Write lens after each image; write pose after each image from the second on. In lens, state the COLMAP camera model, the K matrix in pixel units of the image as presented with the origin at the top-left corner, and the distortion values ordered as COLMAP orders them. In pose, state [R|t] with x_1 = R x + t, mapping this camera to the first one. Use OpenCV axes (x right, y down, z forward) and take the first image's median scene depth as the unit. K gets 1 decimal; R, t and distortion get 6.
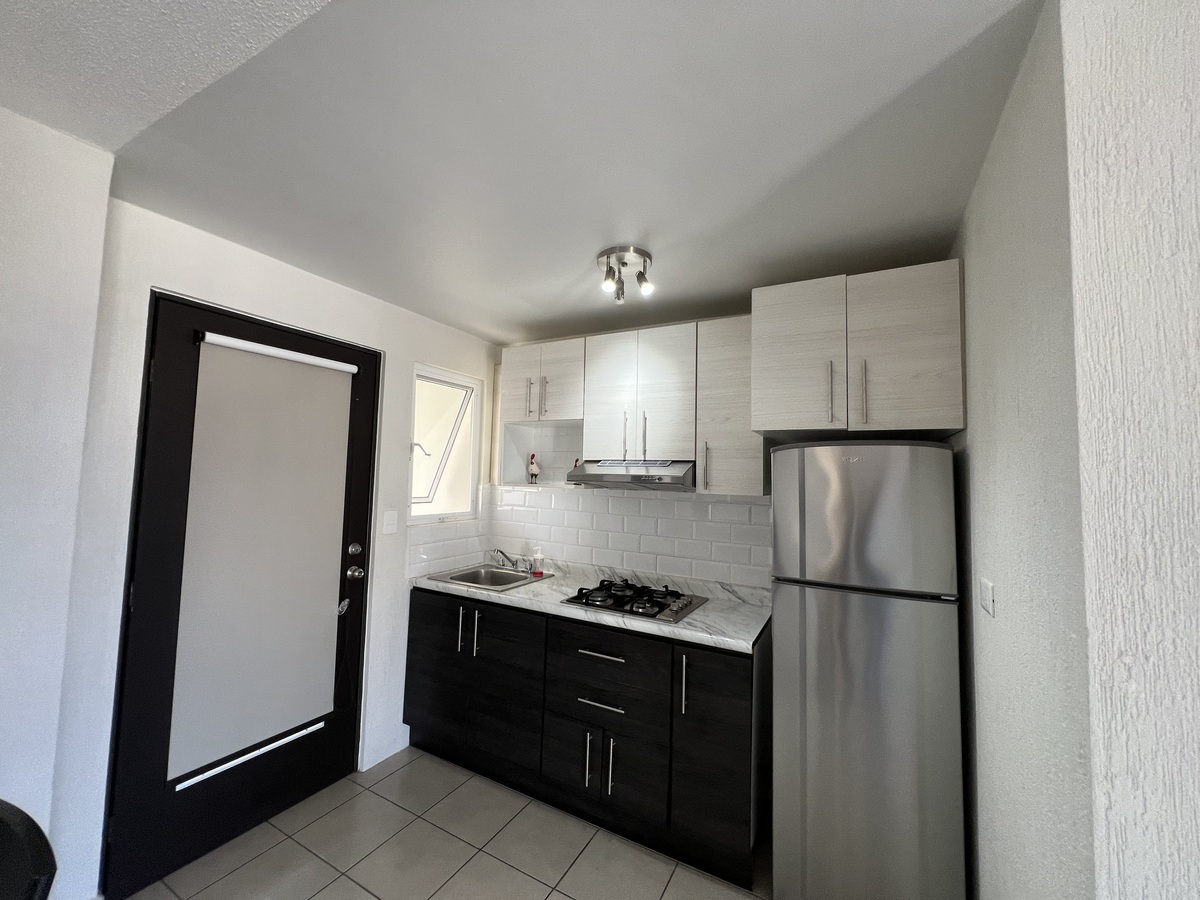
lens RADIAL K [[481.1, 0, 595.2], [0, 481.1, 447.2], [0, 0, 1]] dist [-0.000611, 0.000002]
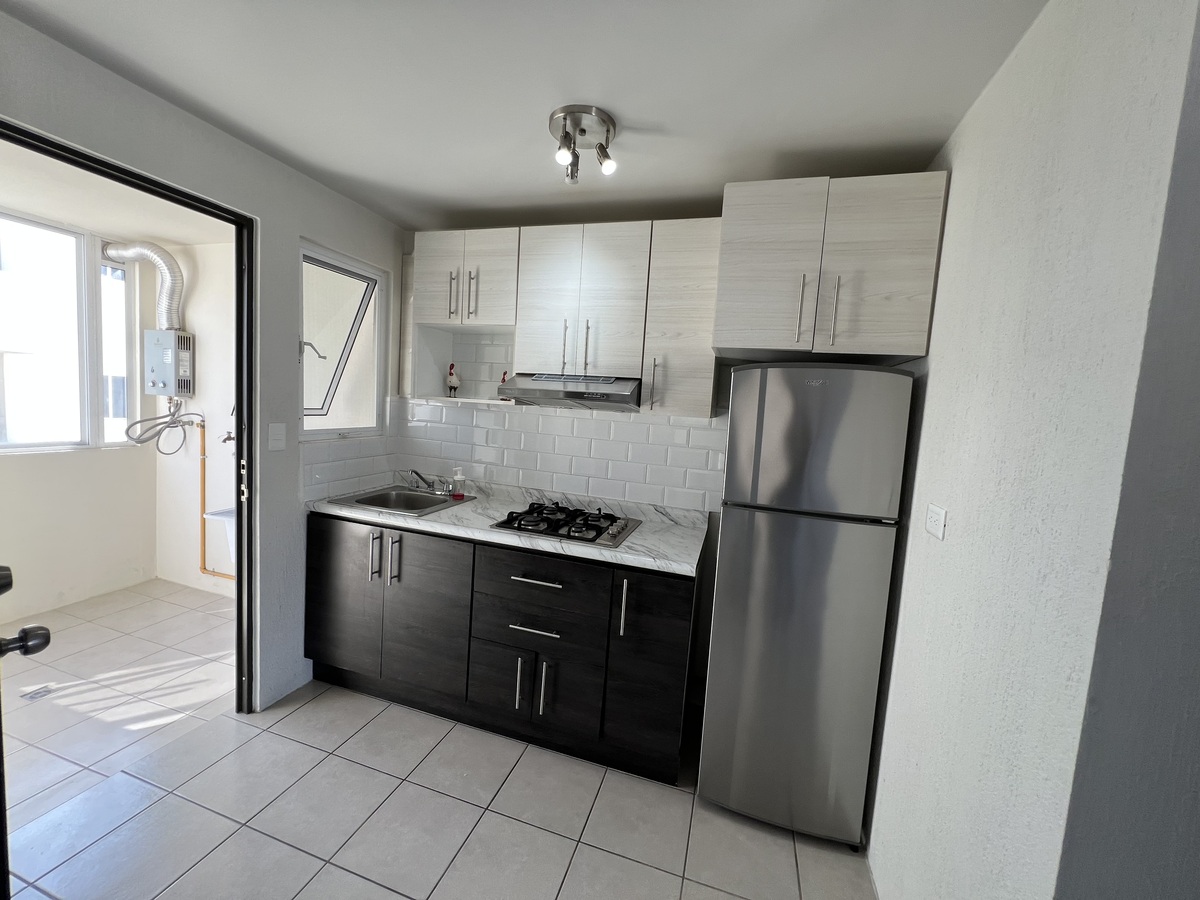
lens RADIAL K [[481.1, 0, 594.1], [0, 481.1, 446.5], [0, 0, 1]] dist [-0.000611, 0.000002]
pose [[0.979565, 0.018535, 0.200271, -0.064131], [-0.050585, 0.986441, 0.156127, 0.017150], [-0.194662, -0.163067, 0.967221, 0.100039]]
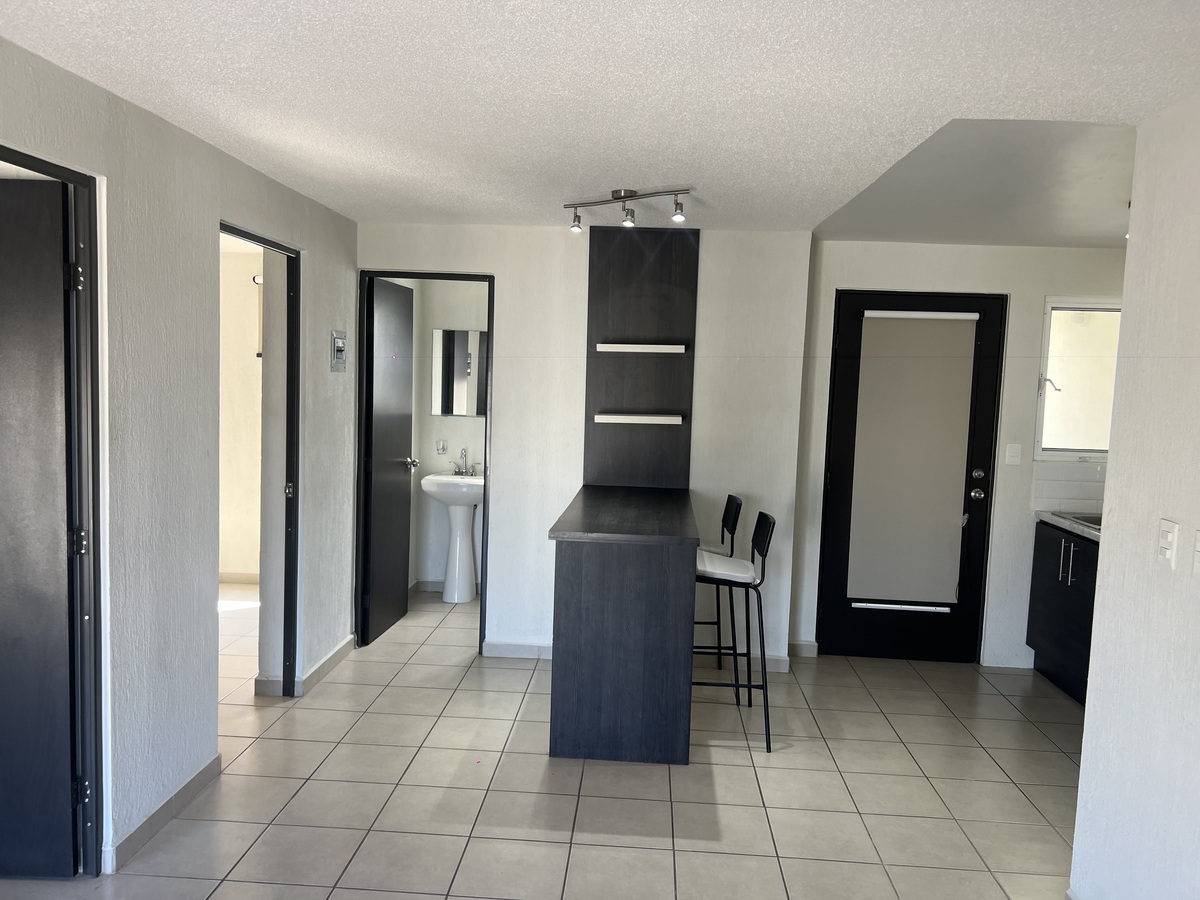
lens RADIAL K [[903.0, 0, 601.0], [0, 903.0, 450.4], [0, 0, 1]] dist [0.051172, -0.053785]
pose [[0.427584, 0.063745, -0.901725, 1.141887], [0.033540, 0.995705, 0.086293, -0.065848], [0.903353, -0.067142, 0.423610, -0.776833]]
